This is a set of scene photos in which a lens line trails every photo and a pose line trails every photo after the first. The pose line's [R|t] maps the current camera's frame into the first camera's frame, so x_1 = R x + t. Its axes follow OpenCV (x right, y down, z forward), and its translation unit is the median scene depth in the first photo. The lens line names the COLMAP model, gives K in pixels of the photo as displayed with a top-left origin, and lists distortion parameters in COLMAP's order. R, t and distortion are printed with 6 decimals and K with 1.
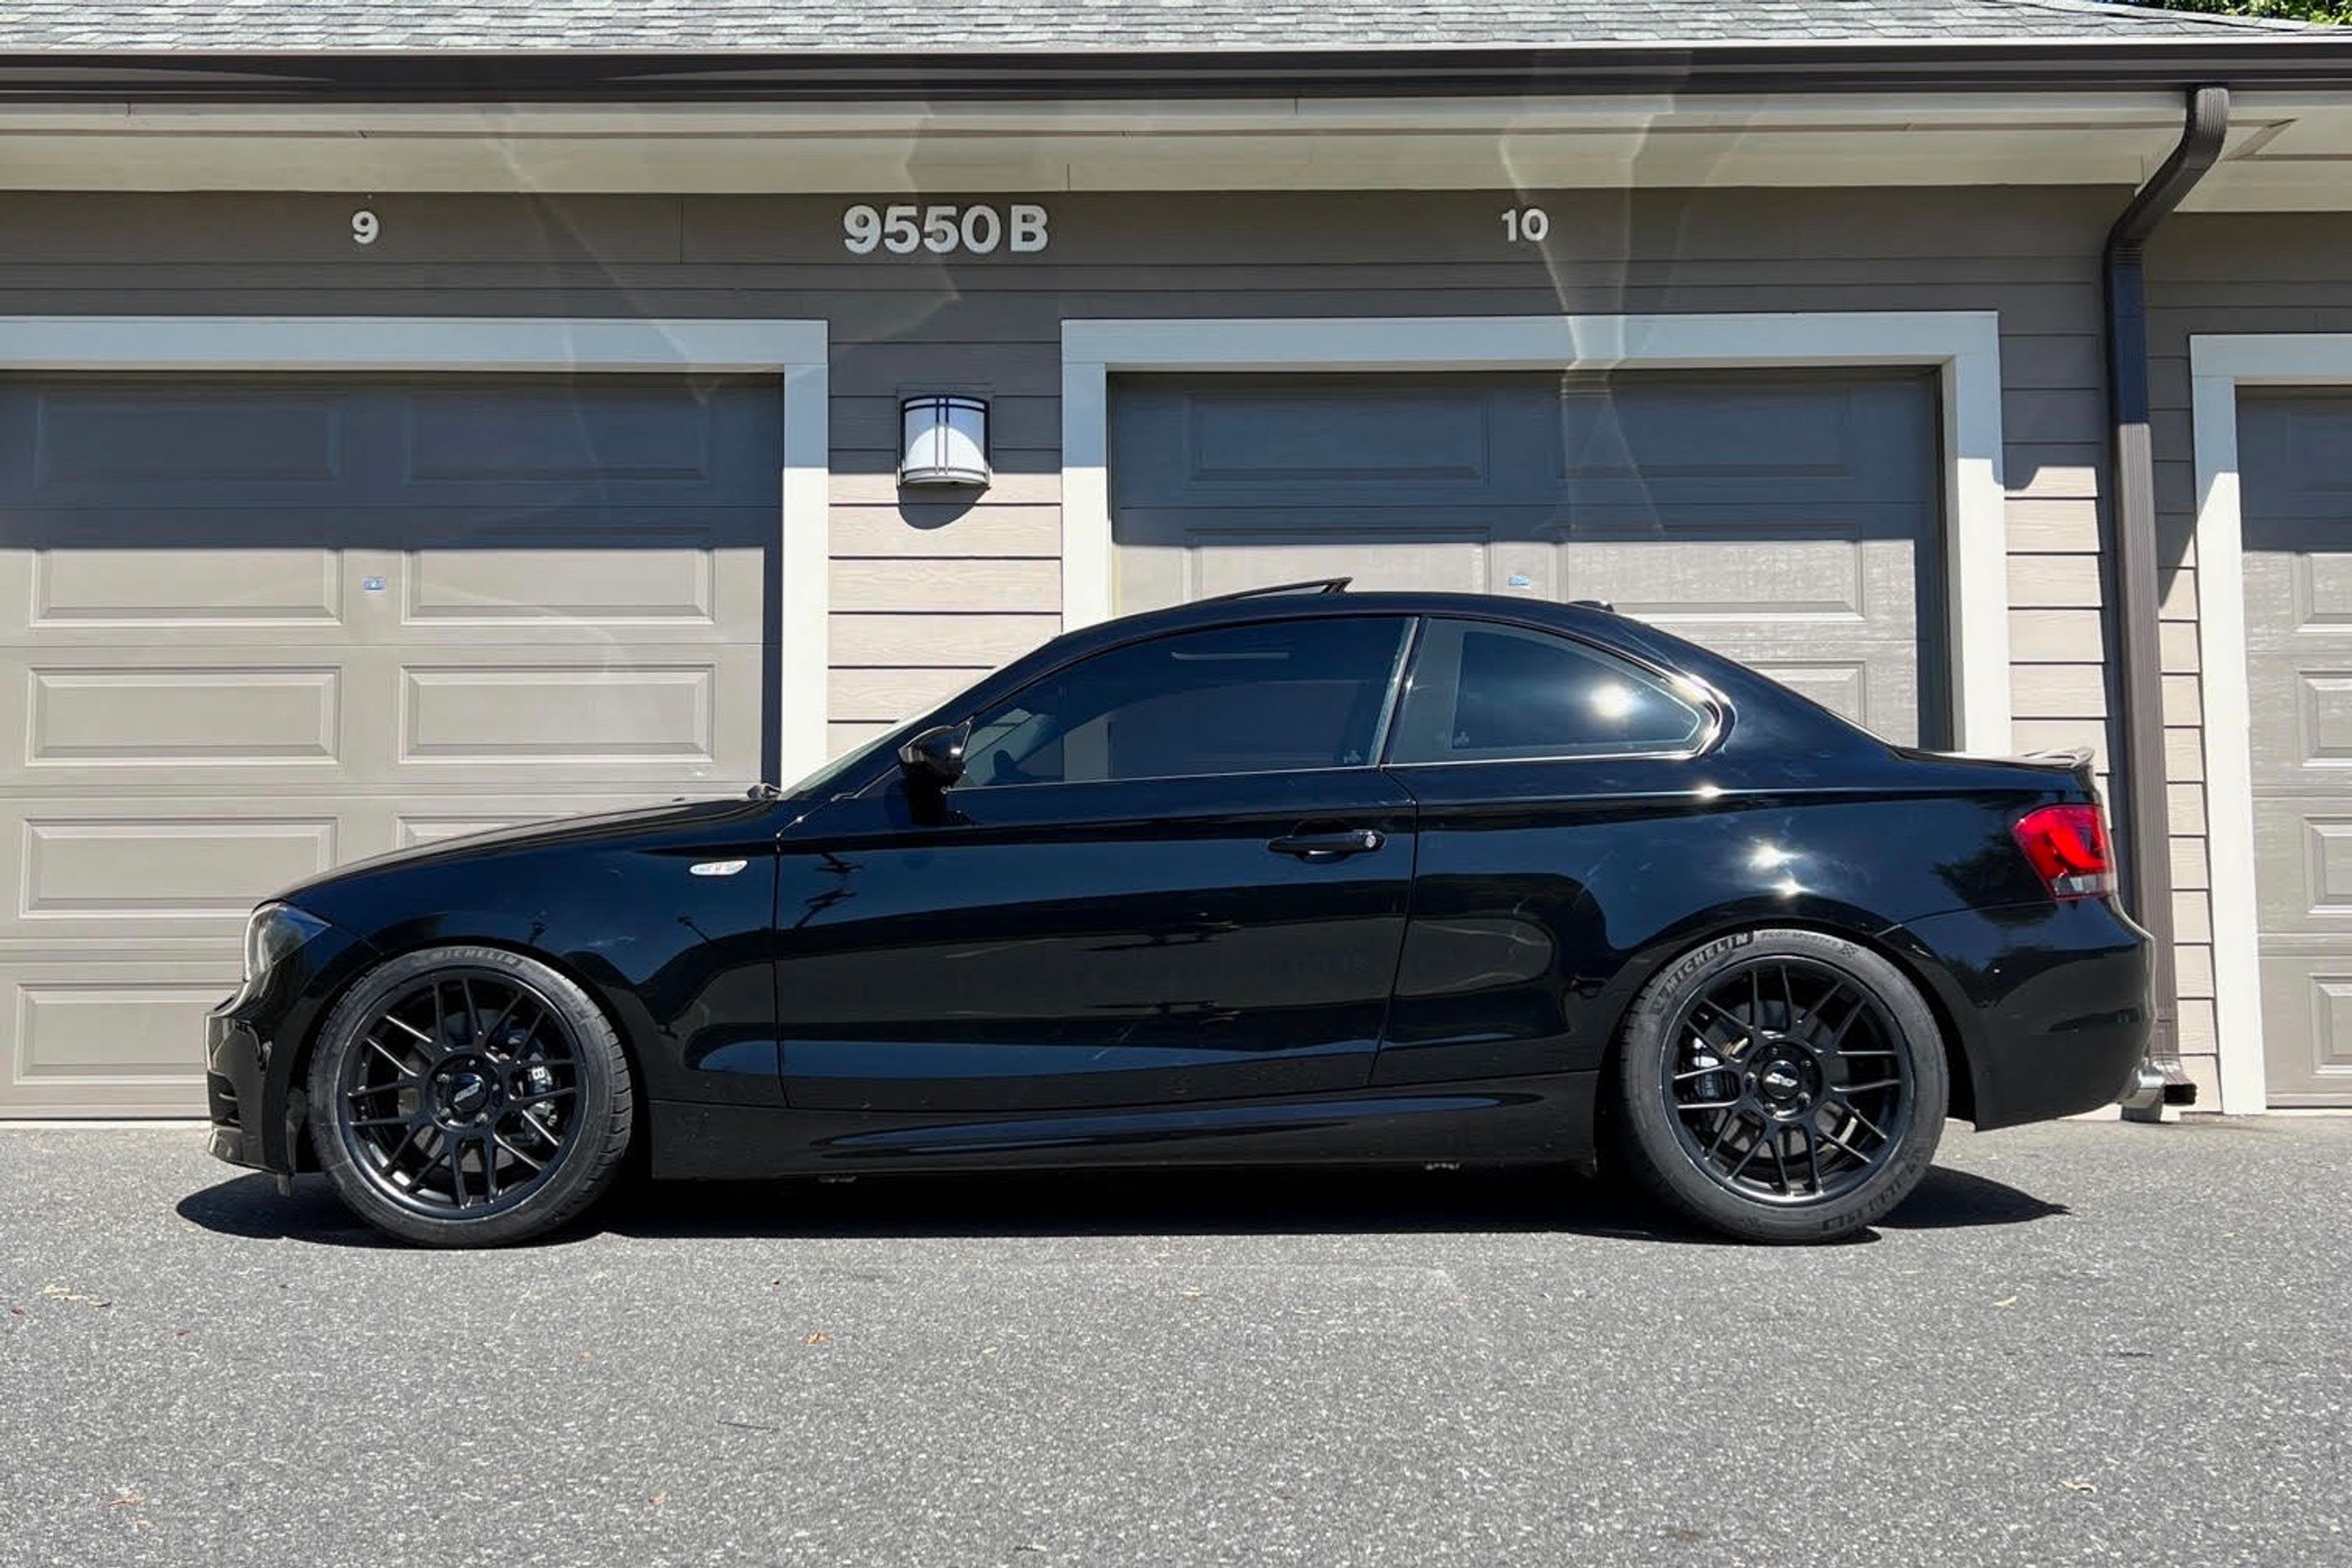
lens RADIAL K [[2233.5, 0, 1176.0], [0, 2233.5, 784.0], [0, 0, 1]] dist [0.014349, -0.167485]
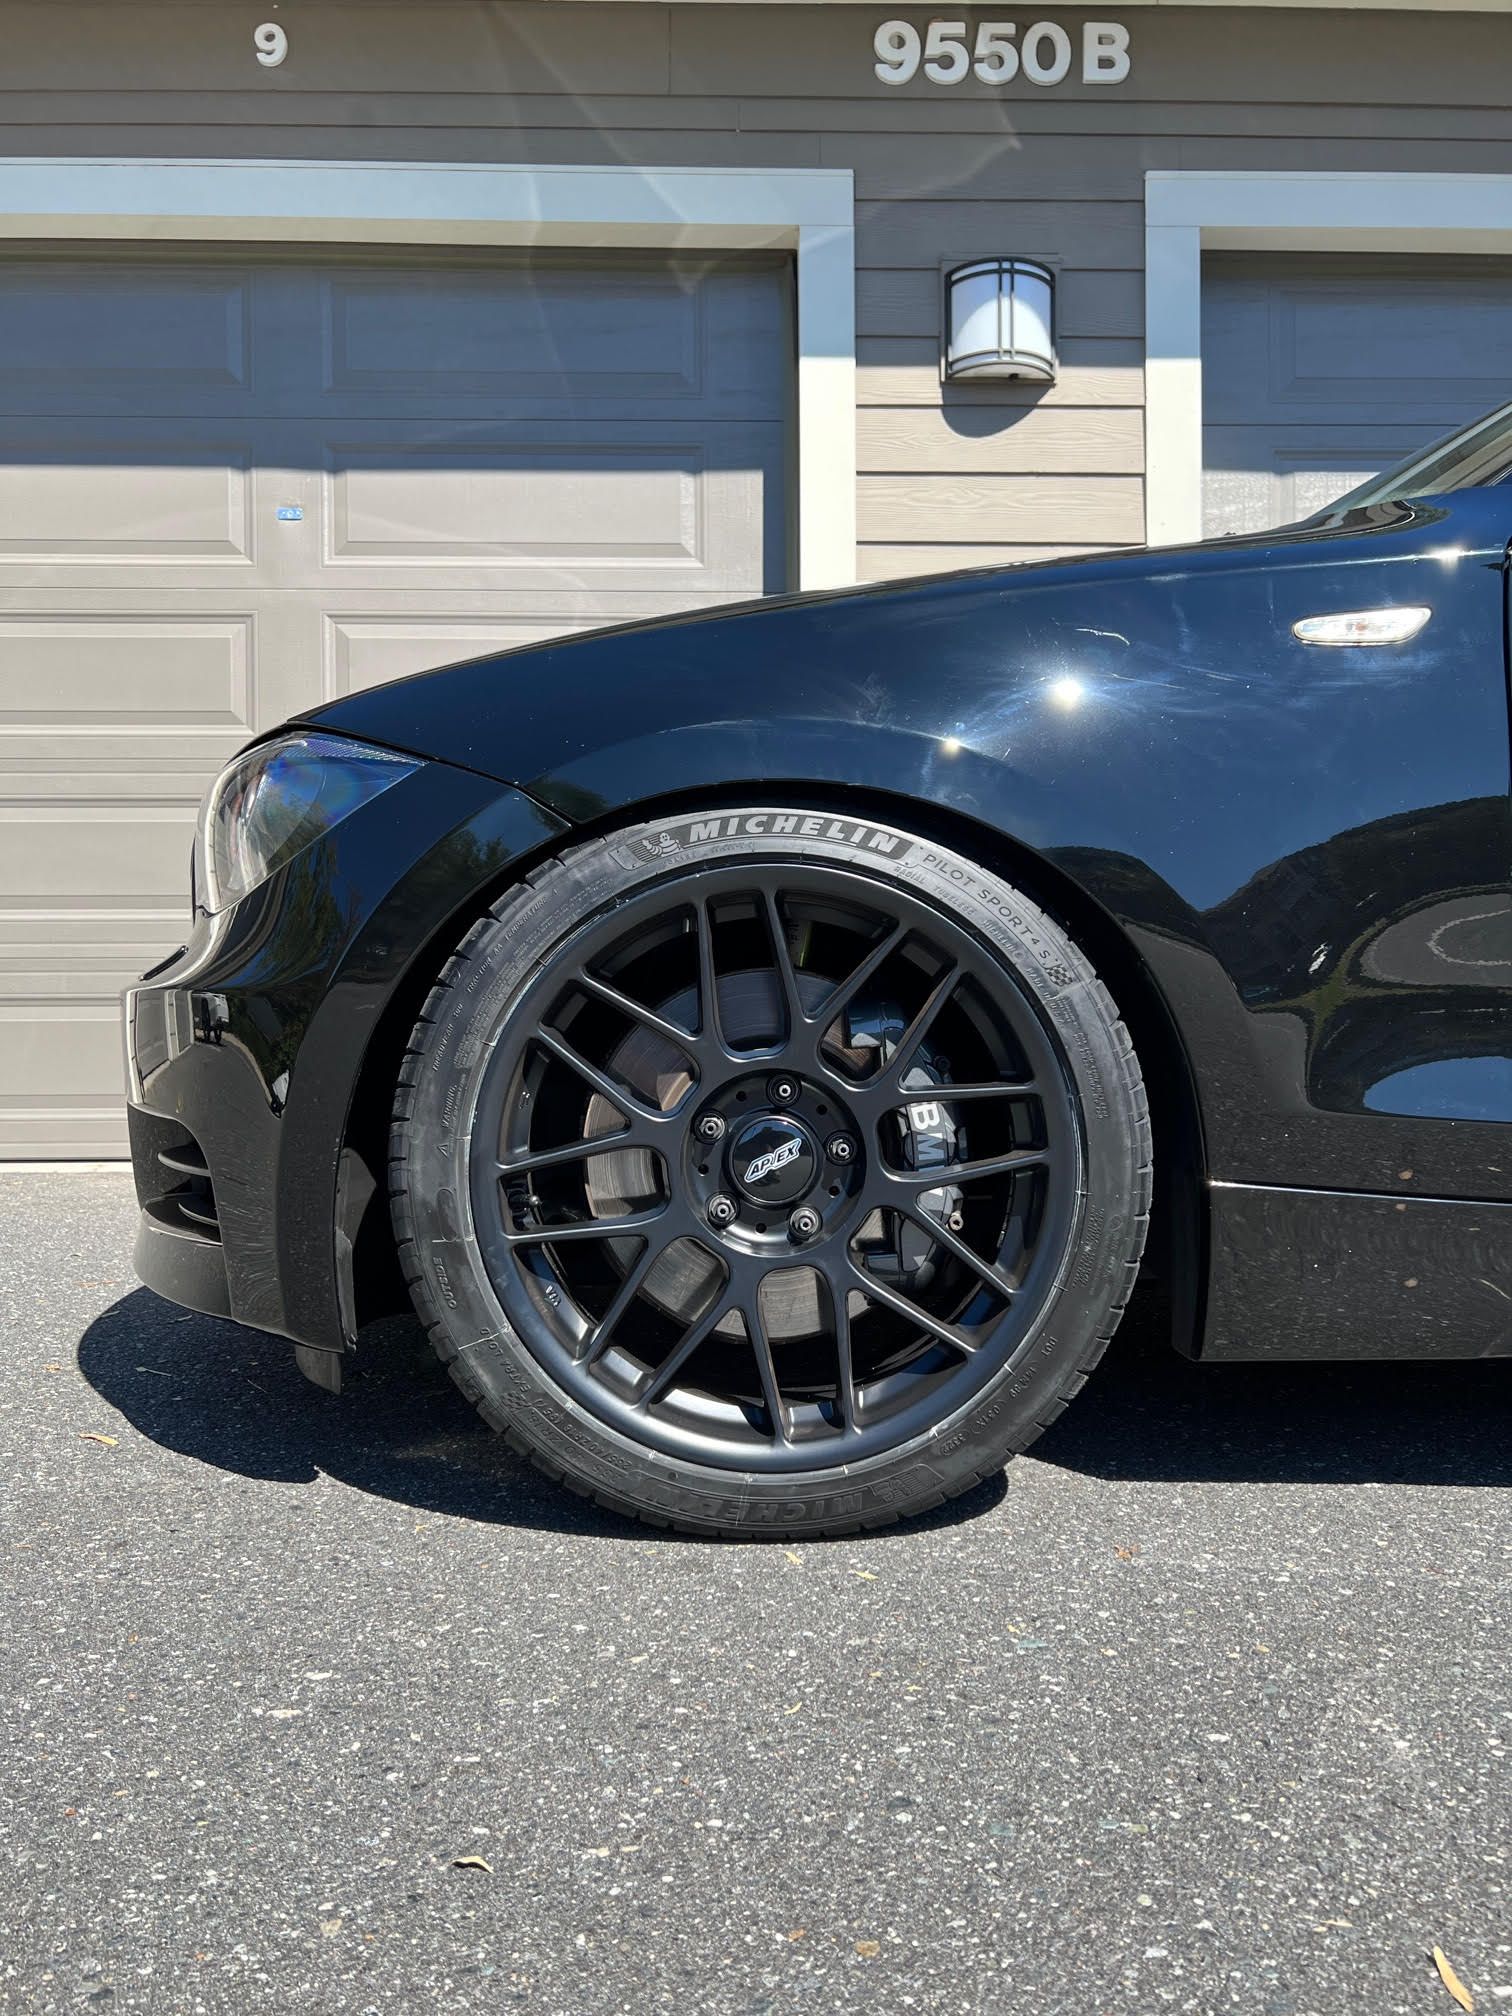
lens RADIAL K [[1516.6, 0, 749.0], [0, 1516.6, 1057.0], [0, 0, 1]] dist [0.011015, -0.031760]
pose [[0.999980, 0.006355, -0.000460, -0.191995], [-0.006274, 0.994670, 0.102923, 0.053283], [0.001112, -0.102918, 0.994689, 0.428686]]
